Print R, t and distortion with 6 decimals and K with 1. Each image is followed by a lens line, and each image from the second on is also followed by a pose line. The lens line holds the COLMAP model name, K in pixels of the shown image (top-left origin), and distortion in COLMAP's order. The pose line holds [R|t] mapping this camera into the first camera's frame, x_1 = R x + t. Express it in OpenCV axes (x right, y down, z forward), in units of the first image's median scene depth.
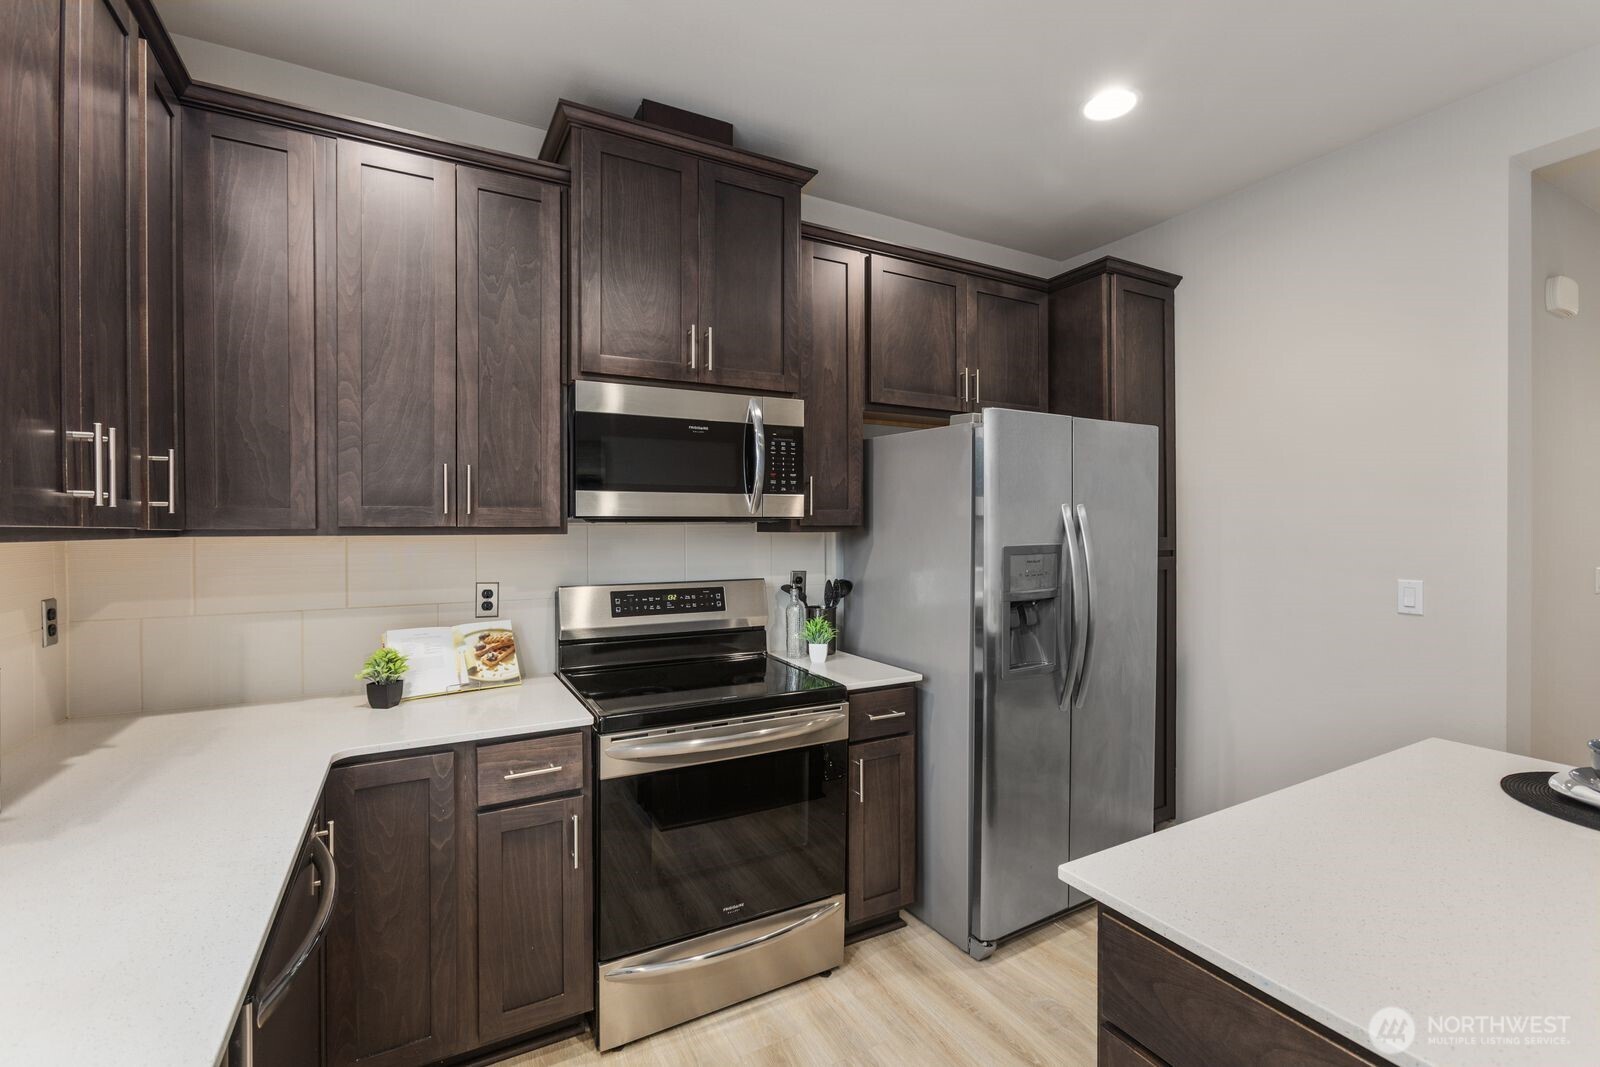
lens RADIAL K [[760.0, 0, 800.0], [0, 760.0, 533.5], [0, 0, 1]] dist [0.000356, 0.000390]
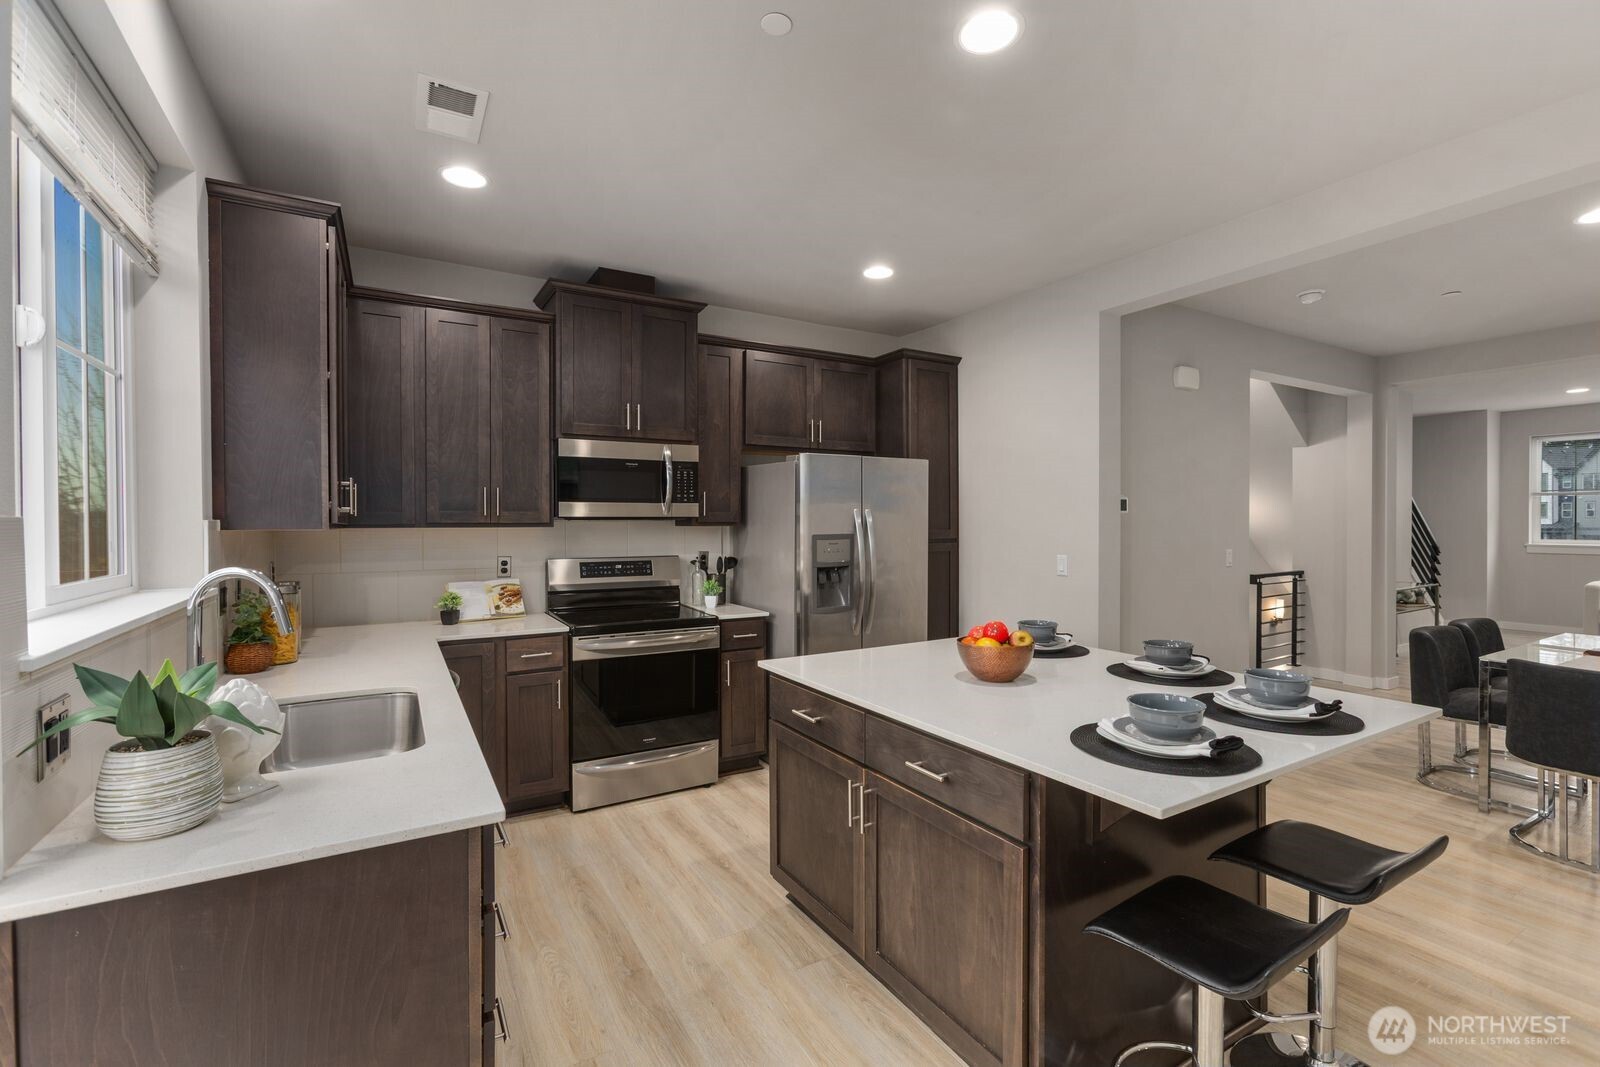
lens RADIAL K [[760.0, 0, 800.0], [0, 760.0, 533.5], [0, 0, 1]] dist [0.000356, 0.000390]
pose [[0.999563, 0.001375, 0.029516, 0.183538], [-0.001595, 0.999971, 0.007457, 0.001703], [-0.029505, -0.007501, 0.999536, -0.674244]]
